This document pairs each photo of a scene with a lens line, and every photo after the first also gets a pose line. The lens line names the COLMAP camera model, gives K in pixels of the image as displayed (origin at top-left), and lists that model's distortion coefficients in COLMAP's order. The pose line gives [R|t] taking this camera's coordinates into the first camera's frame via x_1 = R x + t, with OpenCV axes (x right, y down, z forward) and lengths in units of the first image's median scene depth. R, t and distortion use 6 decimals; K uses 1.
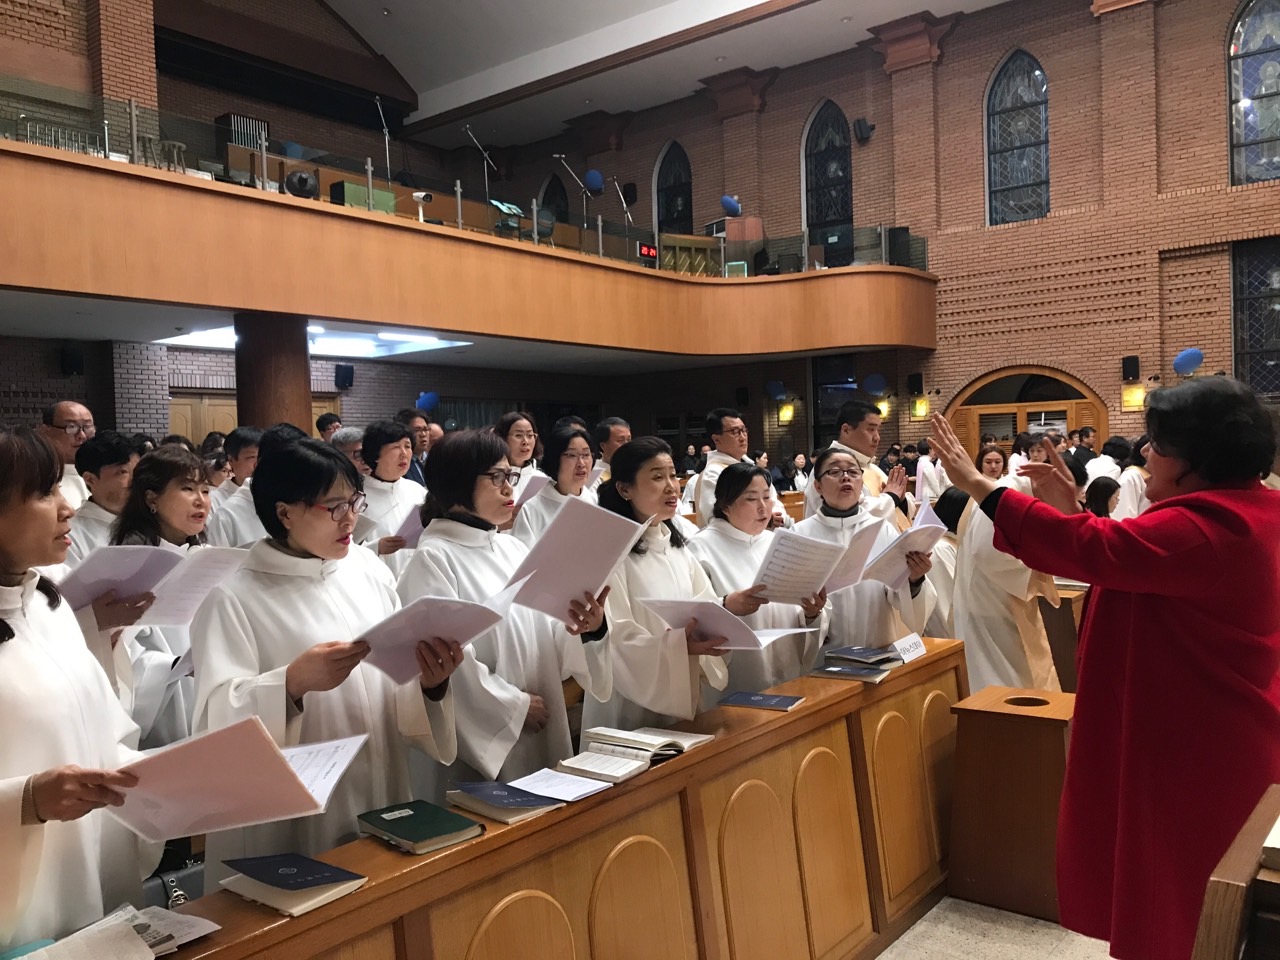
lens RADIAL K [[1060.8, 0, 639.2], [0, 1060.8, 486.2], [0, 0, 1]] dist [0.047571, -0.041585]
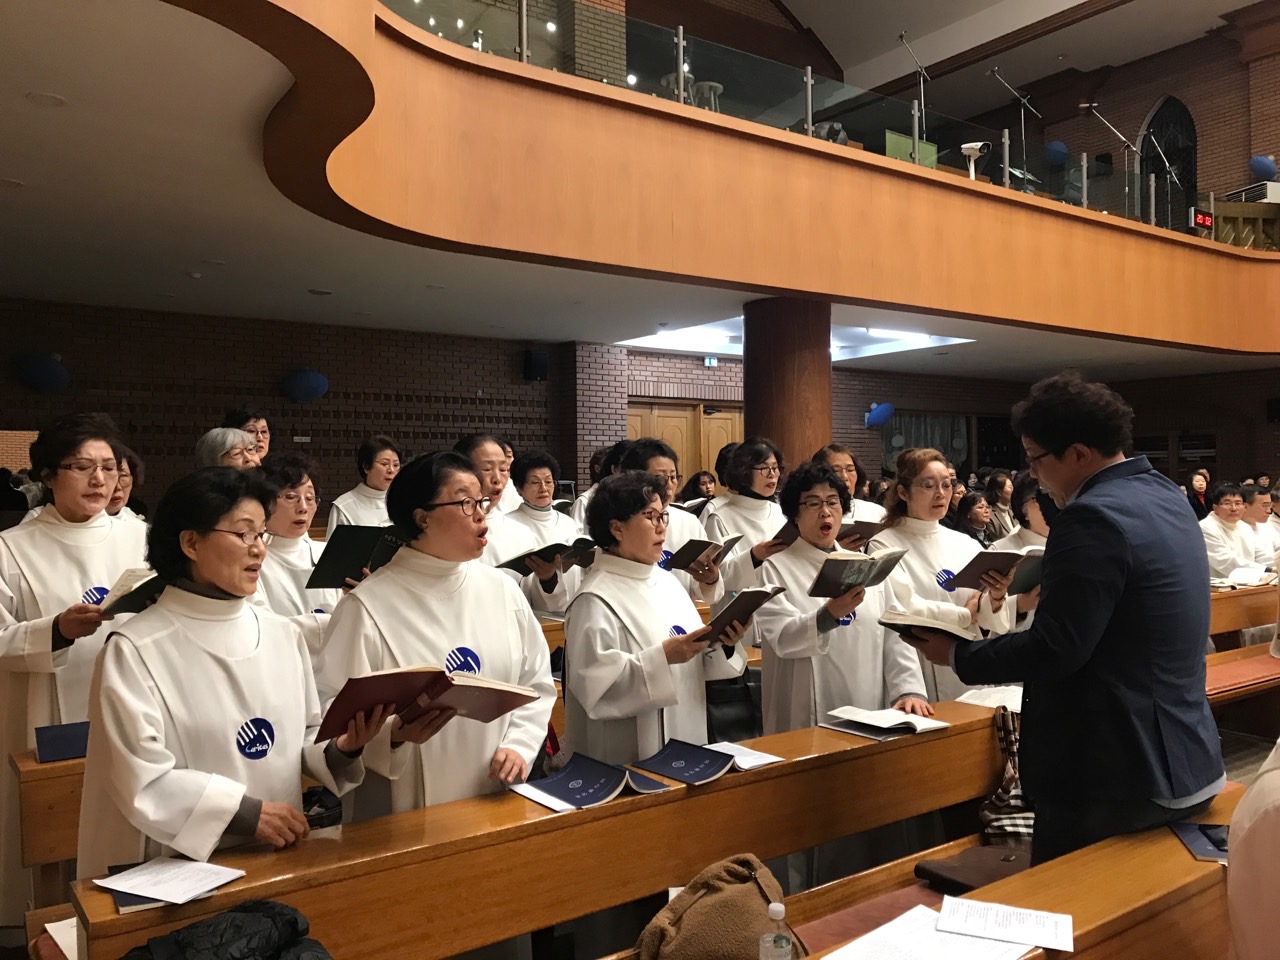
lens RADIAL K [[1060.8, 0, 649.3], [0, 1060.8, 480.0], [0, 0, 1]] dist [0.047571, -0.041585]
pose [[0.966452, 0.020306, -0.256044, -0.177595], [-0.026791, 0.999402, -0.021866, -0.004264], [0.255447, 0.027992, 0.966418, 0.149361]]
